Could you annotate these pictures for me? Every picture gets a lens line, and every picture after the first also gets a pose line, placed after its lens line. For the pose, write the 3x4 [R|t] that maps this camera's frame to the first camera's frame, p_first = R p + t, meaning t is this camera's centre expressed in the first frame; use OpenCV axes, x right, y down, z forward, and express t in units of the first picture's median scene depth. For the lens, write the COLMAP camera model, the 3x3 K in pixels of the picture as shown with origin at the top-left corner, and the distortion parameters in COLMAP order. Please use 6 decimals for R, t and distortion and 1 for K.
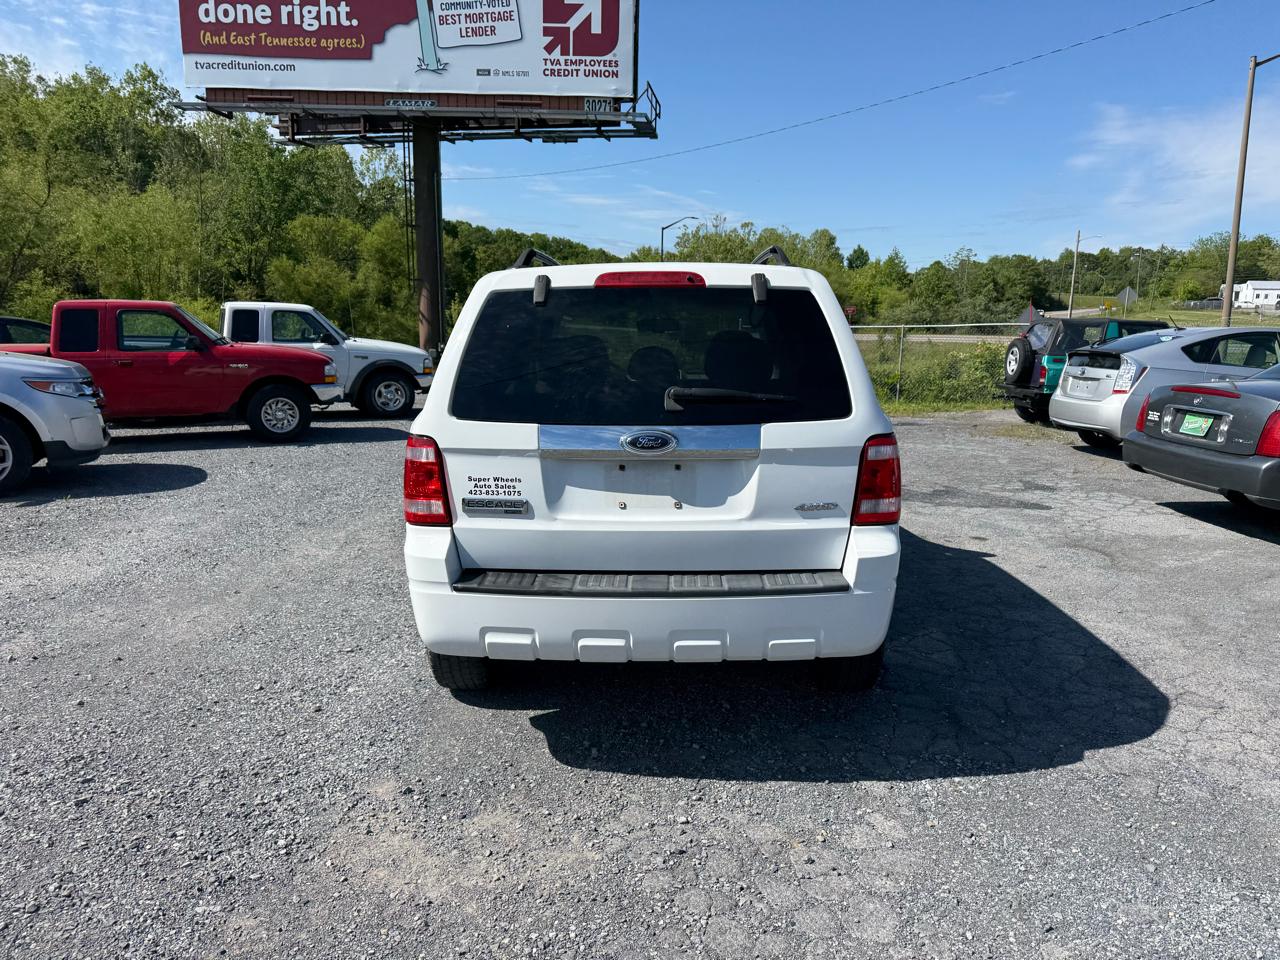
lens RADIAL K [[896.3, 0, 648.0], [0, 896.3, 488.3], [0, 0, 1]] dist [0.048355, -0.053164]
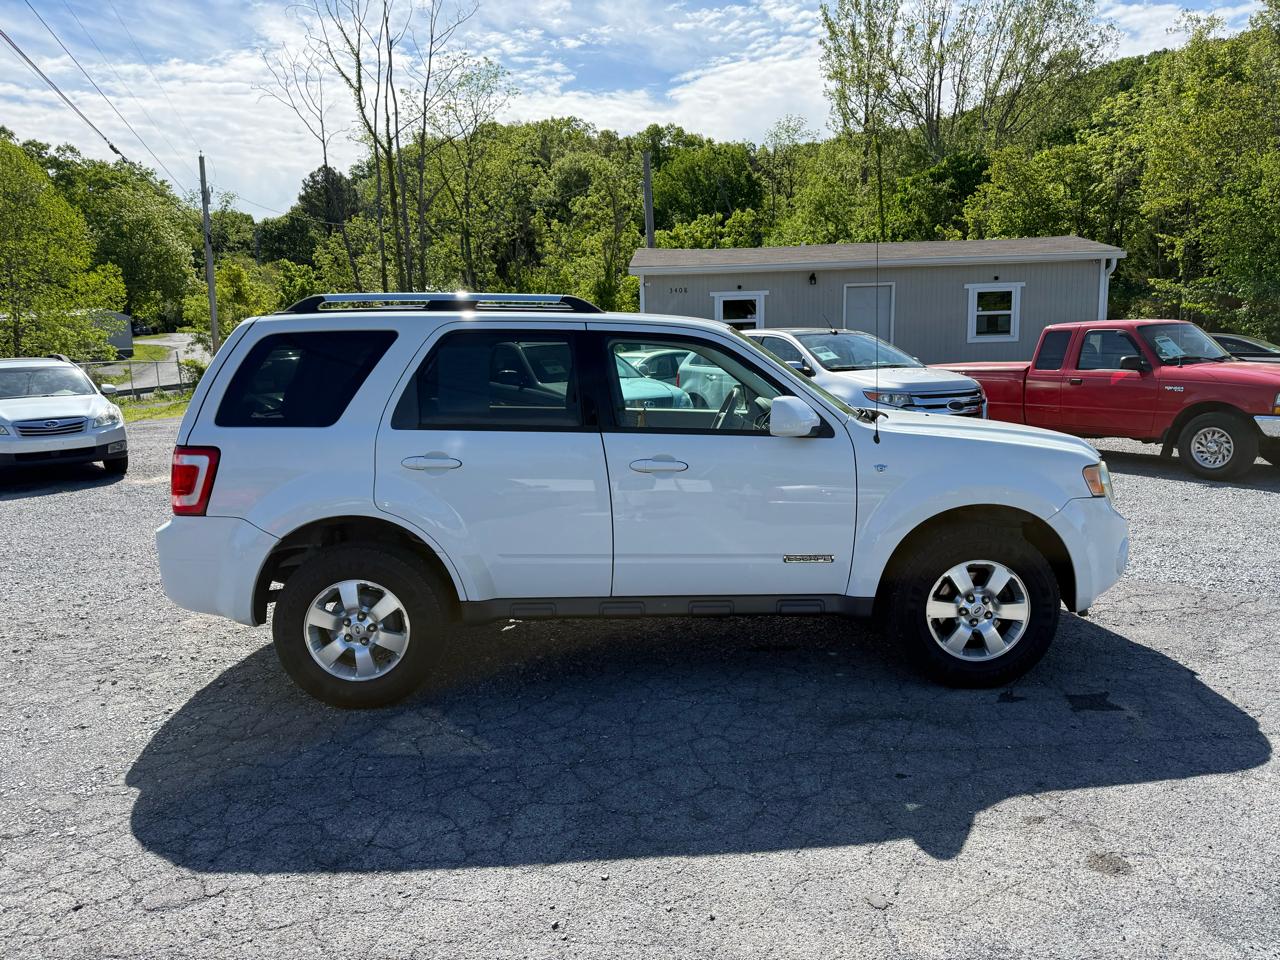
lens RADIAL K [[896.3, 0, 645.7], [0, 896.3, 491.2], [0, 0, 1]] dist [0.048355, -0.053164]
pose [[0.040905, 0.153189, -0.987350, 1.099316], [-0.161220, 0.976240, 0.144786, -0.203090], [0.986070, 0.153258, 0.064630, 1.093937]]
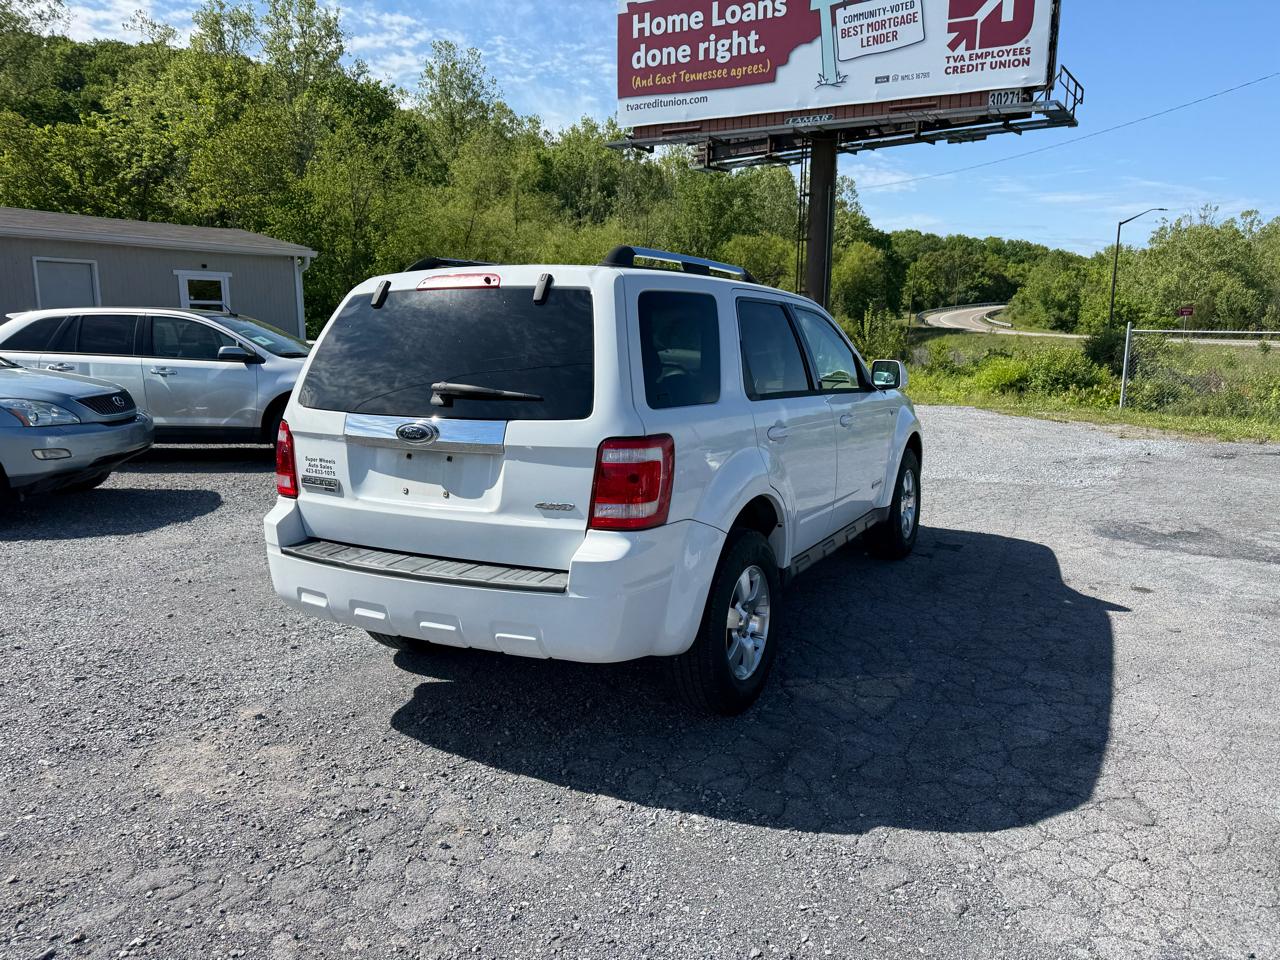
lens RADIAL K [[896.3, 0, 648.1], [0, 896.3, 488.1], [0, 0, 1]] dist [0.048355, -0.053164]
pose [[0.889944, 0.071518, -0.450427, 0.492430], [-0.076829, 0.997023, 0.006507, -0.009770], [0.449551, 0.028815, 0.892790, 0.107230]]
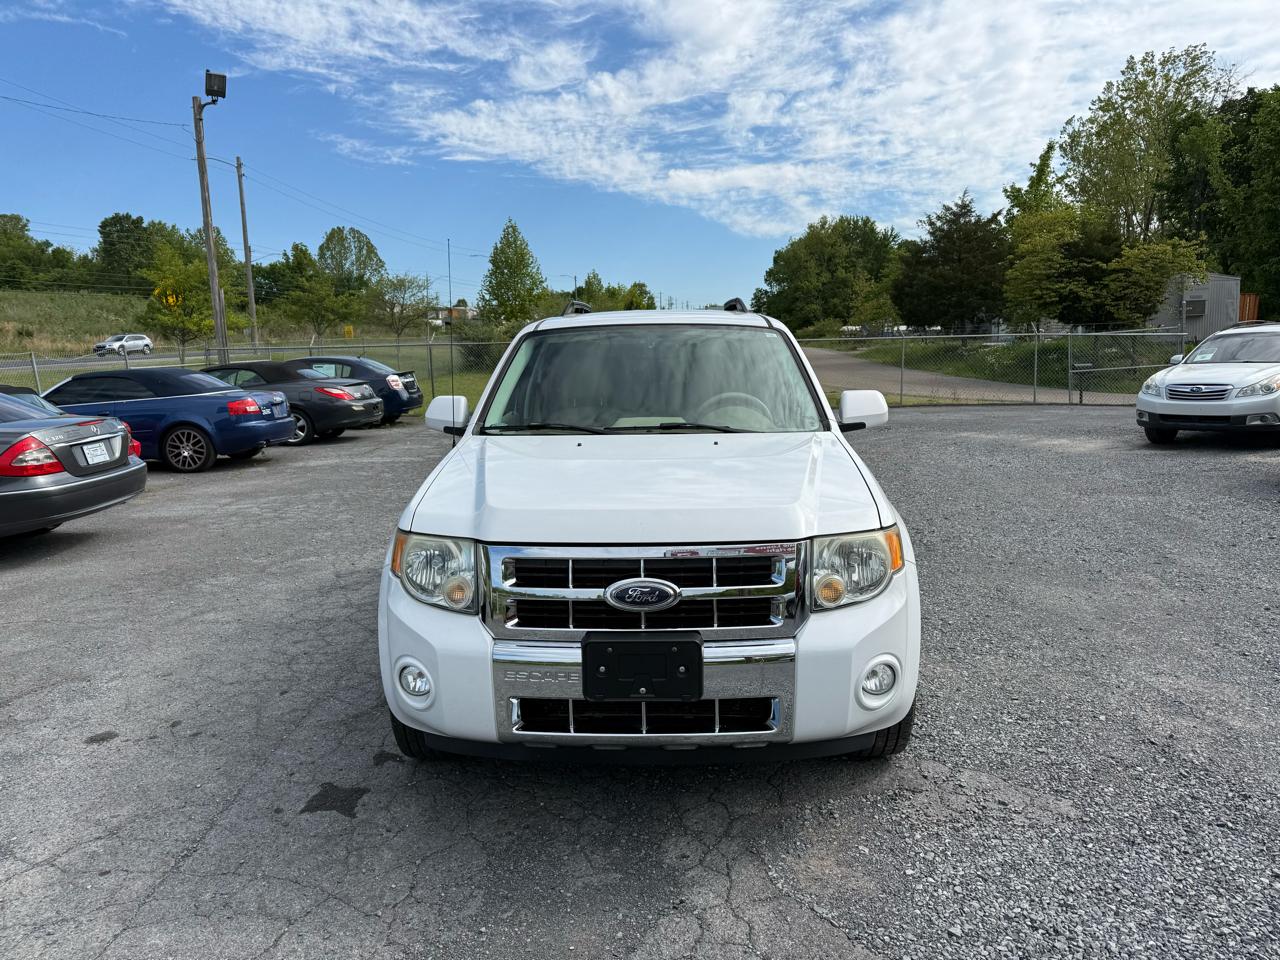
lens RADIAL K [[896.3, 0, 642.5], [0, 896.3, 483.3], [0, 0, 1]] dist [0.048355, -0.053164]
pose [[-0.999706, 0.022073, 0.010034, 0.020078], [0.024152, 0.943051, 0.331769, -0.414385], [-0.002139, 0.331914, -0.943307, 2.206253]]
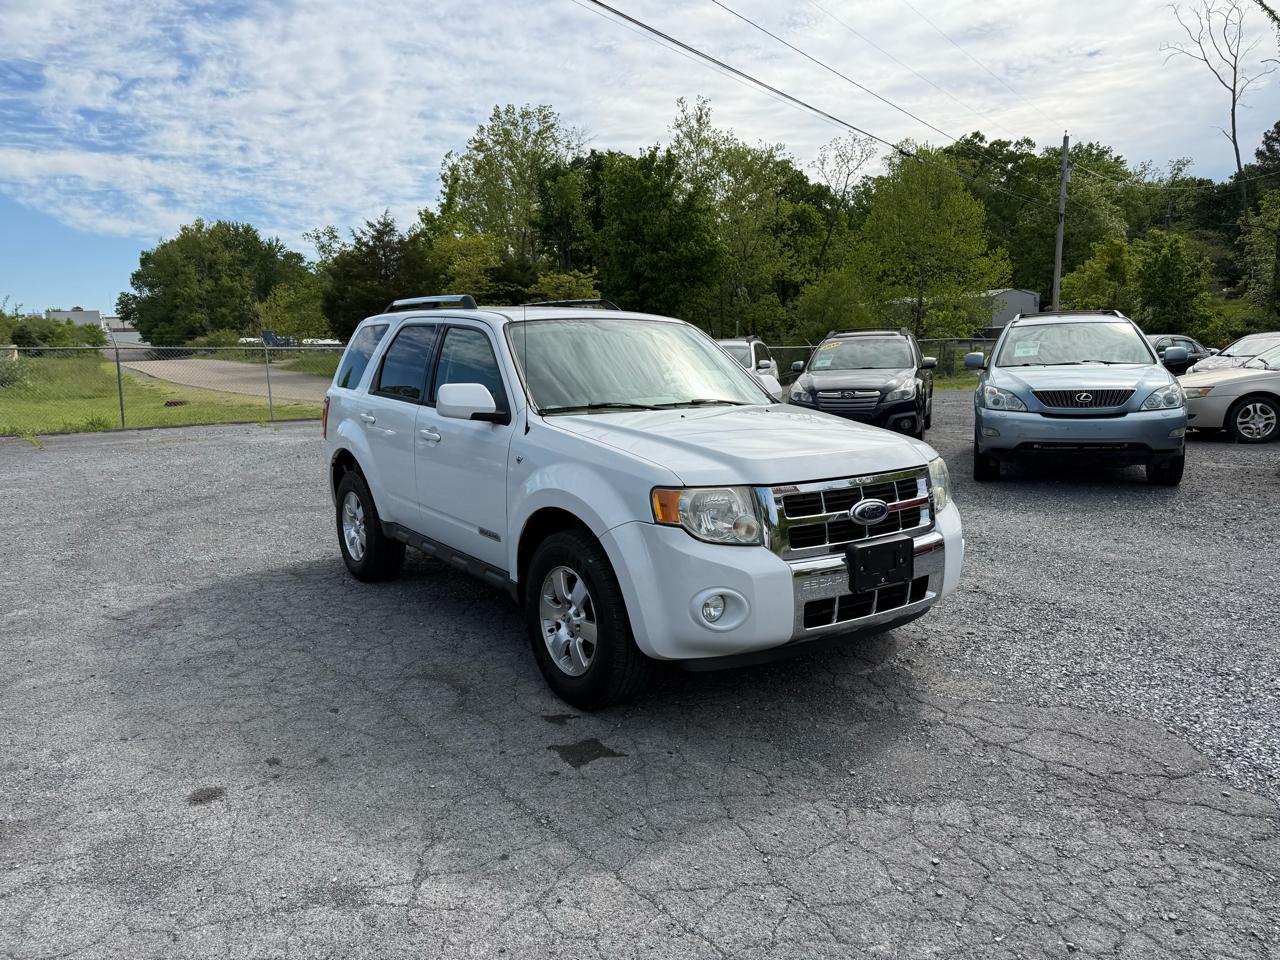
lens RADIAL K [[896.3, 0, 641.3], [0, 896.3, 473.7], [0, 0, 1]] dist [0.048355, -0.053164]
pose [[-0.796388, 0.098449, -0.596719, 0.669940], [-0.094200, 0.954428, 0.283185, -0.389138], [0.597405, 0.281736, -0.750821, 2.144702]]
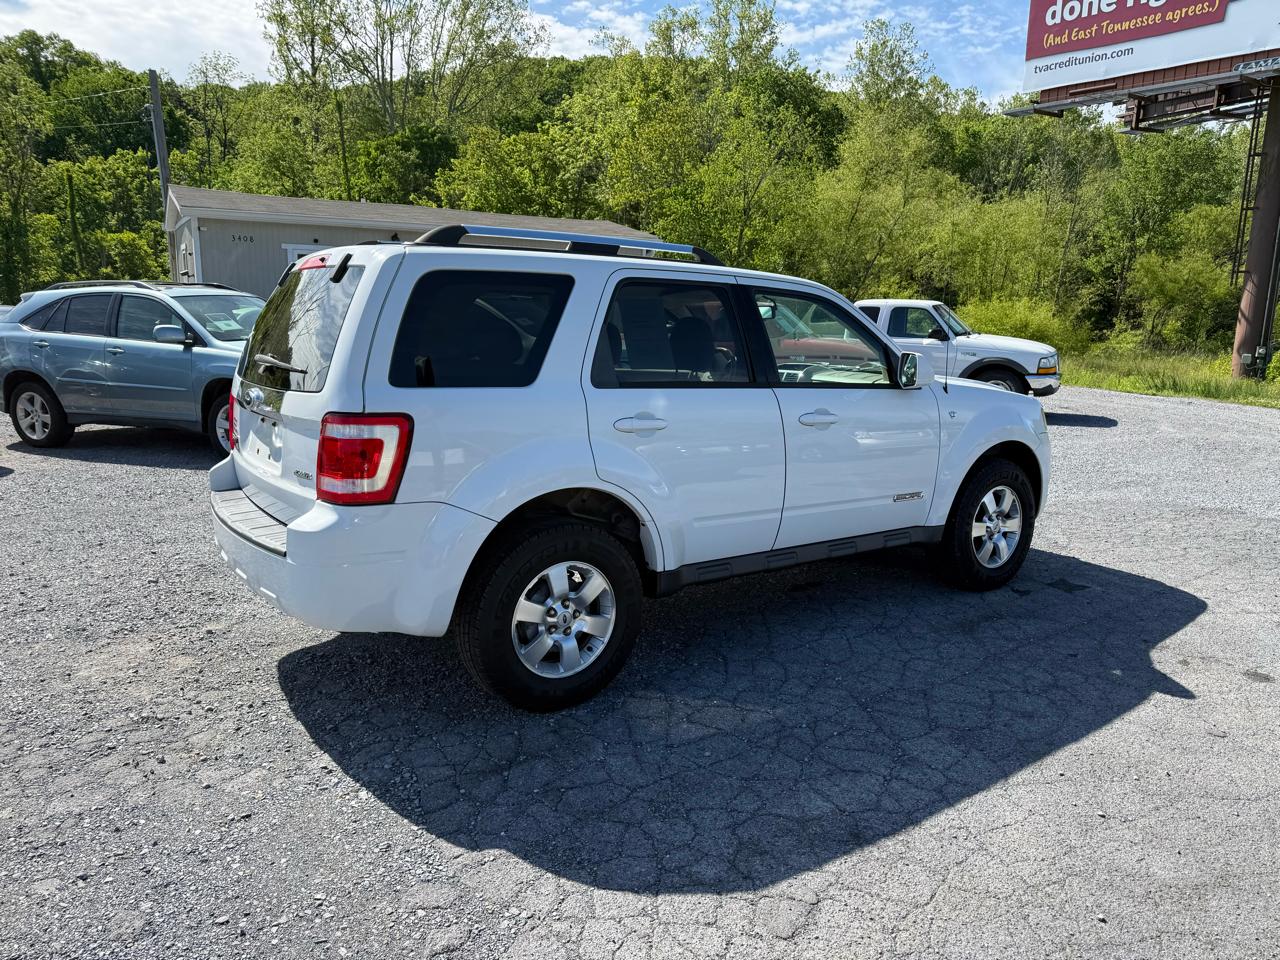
lens RADIAL K [[896.3, 0, 650.6], [0, 896.3, 488.3], [0, 0, 1]] dist [0.048355, -0.053164]
pose [[0.599352, 0.156472, -0.785044, 0.855601], [-0.157019, 0.984638, 0.076376, -0.073530], [0.784935, 0.077490, 0.614714, 0.454795]]
